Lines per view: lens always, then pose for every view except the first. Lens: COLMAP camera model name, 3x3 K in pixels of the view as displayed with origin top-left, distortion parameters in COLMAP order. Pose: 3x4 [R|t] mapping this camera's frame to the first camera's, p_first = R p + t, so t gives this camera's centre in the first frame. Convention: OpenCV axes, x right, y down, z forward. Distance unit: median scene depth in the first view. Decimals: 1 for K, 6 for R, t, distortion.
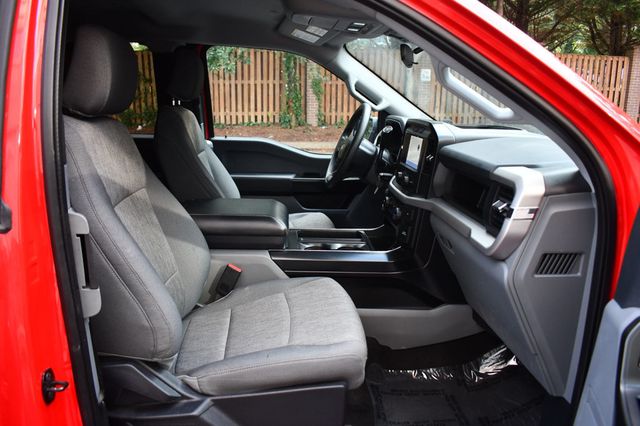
lens RADIAL K [[495.0, 0, 320.0], [0, 495.0, 213.0], [0, 0, 1]] dist [-0.005413, -0.105749]
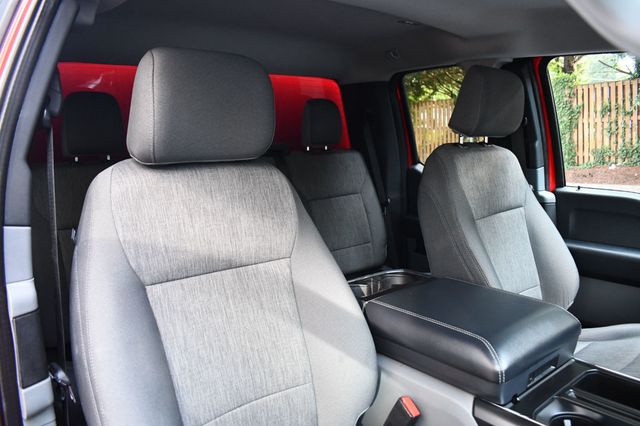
lens RADIAL K [[495.0, 0, 320.0], [0, 495.0, 213.0], [0, 0, 1]] dist [-0.005413, -0.105749]
pose [[0.588162, 0.079414, -0.804835, 0.167302], [-0.138331, 0.990380, -0.003368, -0.077375], [0.796825, 0.113314, 0.593489, 0.374879]]
